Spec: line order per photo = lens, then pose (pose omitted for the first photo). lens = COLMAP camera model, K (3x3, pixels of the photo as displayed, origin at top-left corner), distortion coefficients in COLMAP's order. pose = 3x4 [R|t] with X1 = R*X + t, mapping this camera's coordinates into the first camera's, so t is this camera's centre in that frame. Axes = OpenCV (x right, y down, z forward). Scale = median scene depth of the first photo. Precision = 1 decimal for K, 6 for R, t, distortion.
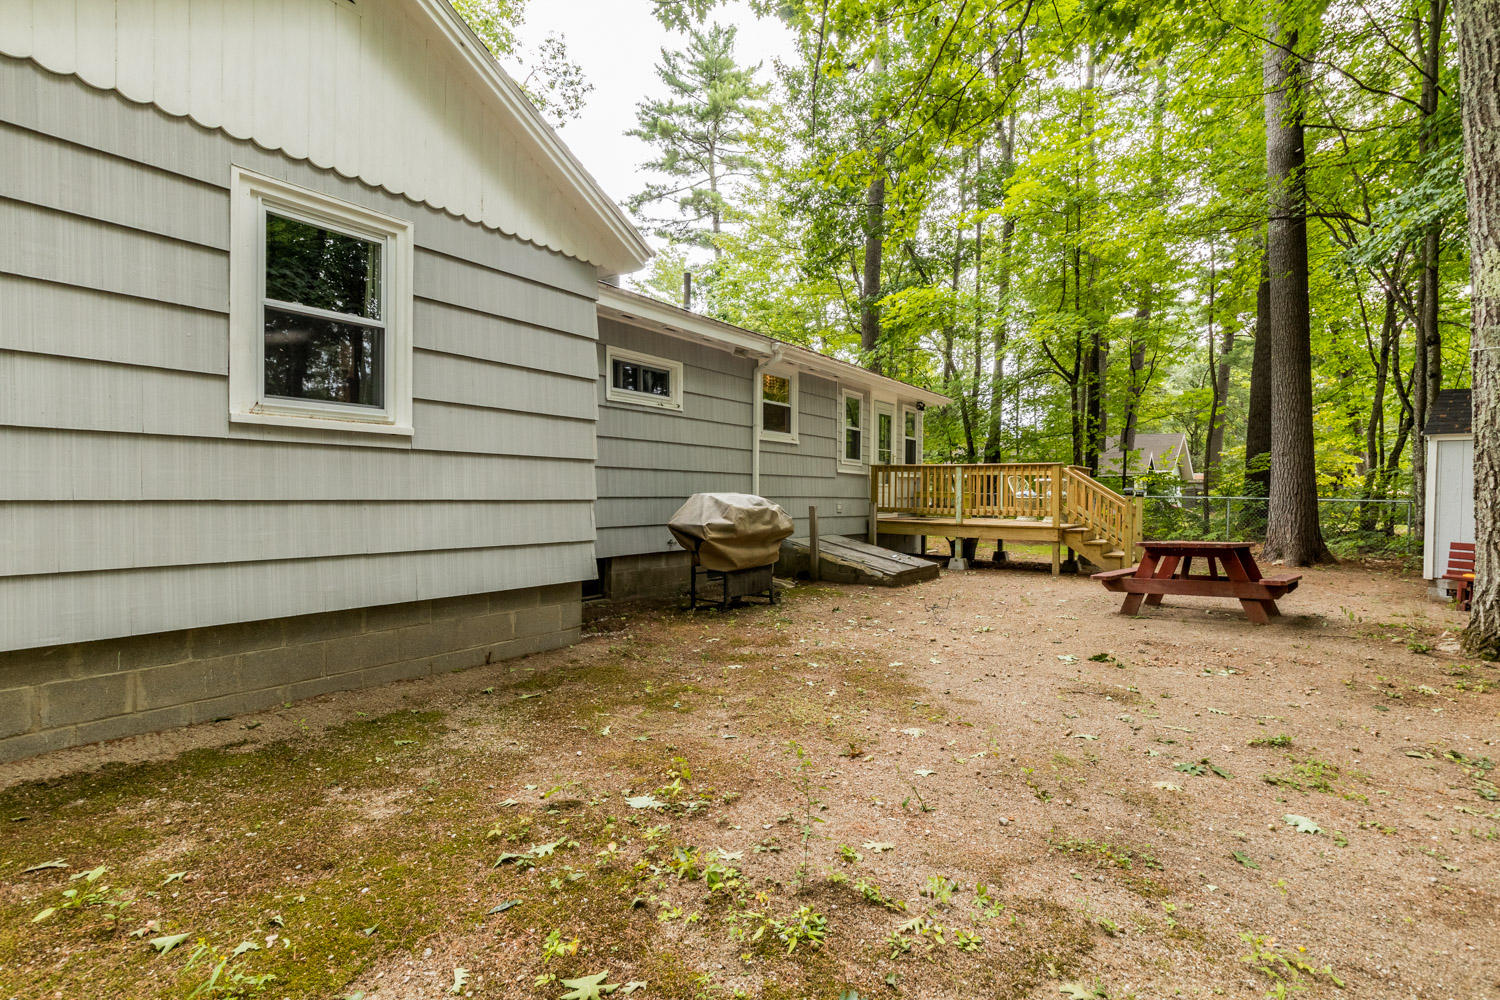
lens RADIAL K [[714.1, 0, 754.1], [0, 714.1, 487.9], [0, 0, 1]] dist [0.000707, -0.000189]
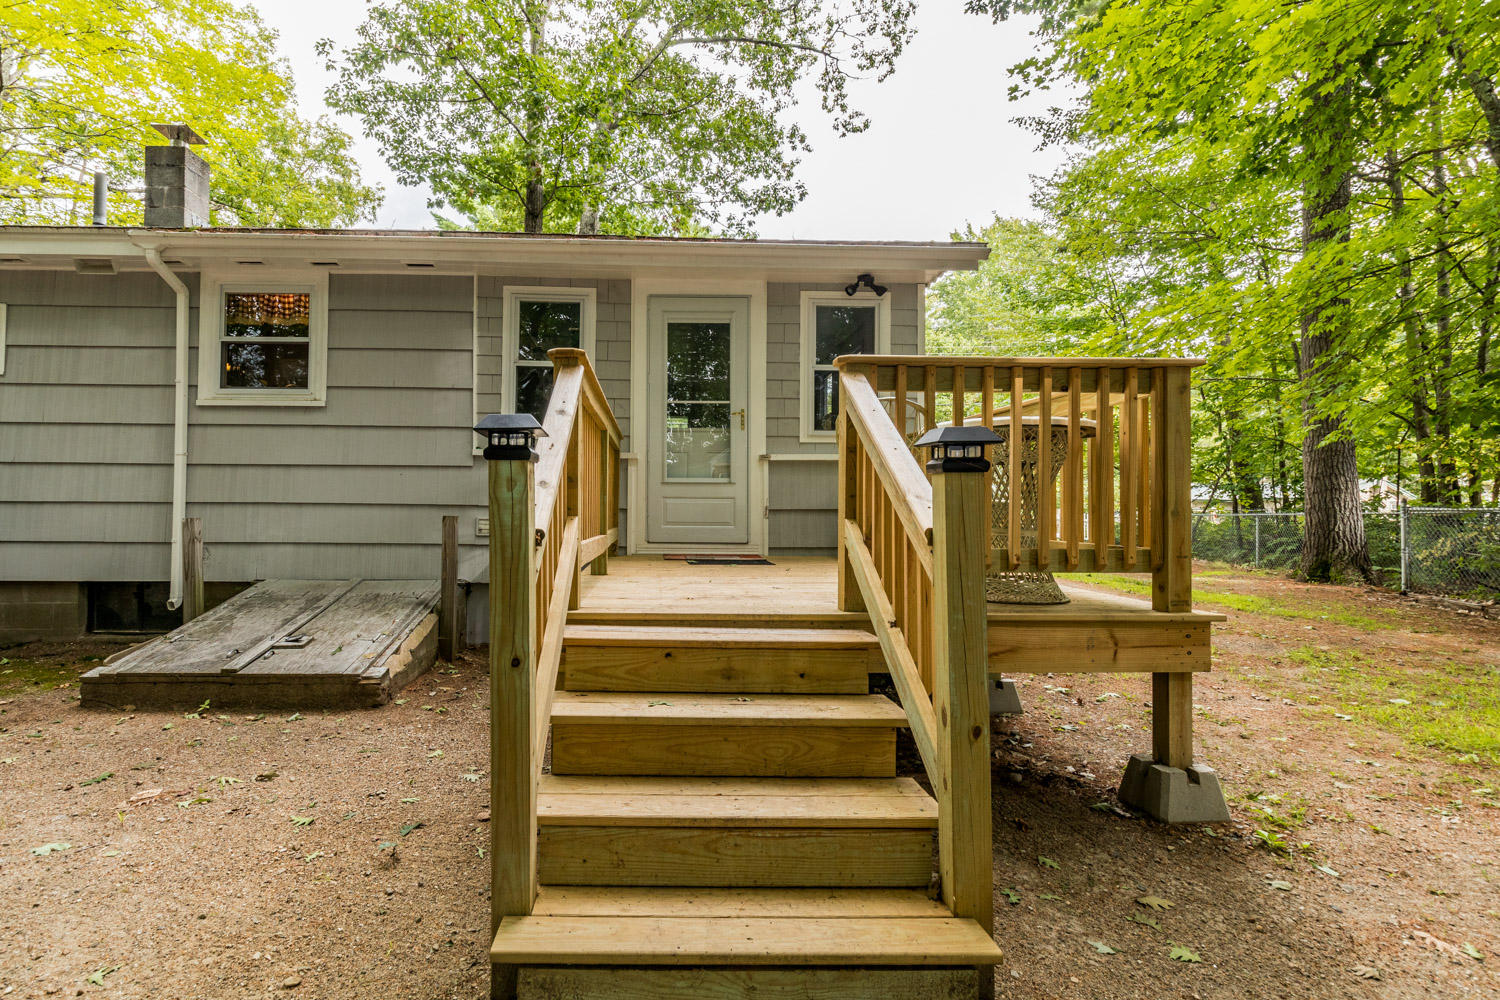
lens RADIAL K [[714.1, 0, 754.1], [0, 714.1, 487.9], [0, 0, 1]] dist [0.000707, -0.000189]
pose [[0.584105, -0.012135, -0.811588, 0.700437], [0.000488, 0.999893, -0.014600, 0.008907], [0.811678, 0.008132, 0.584048, 0.952171]]
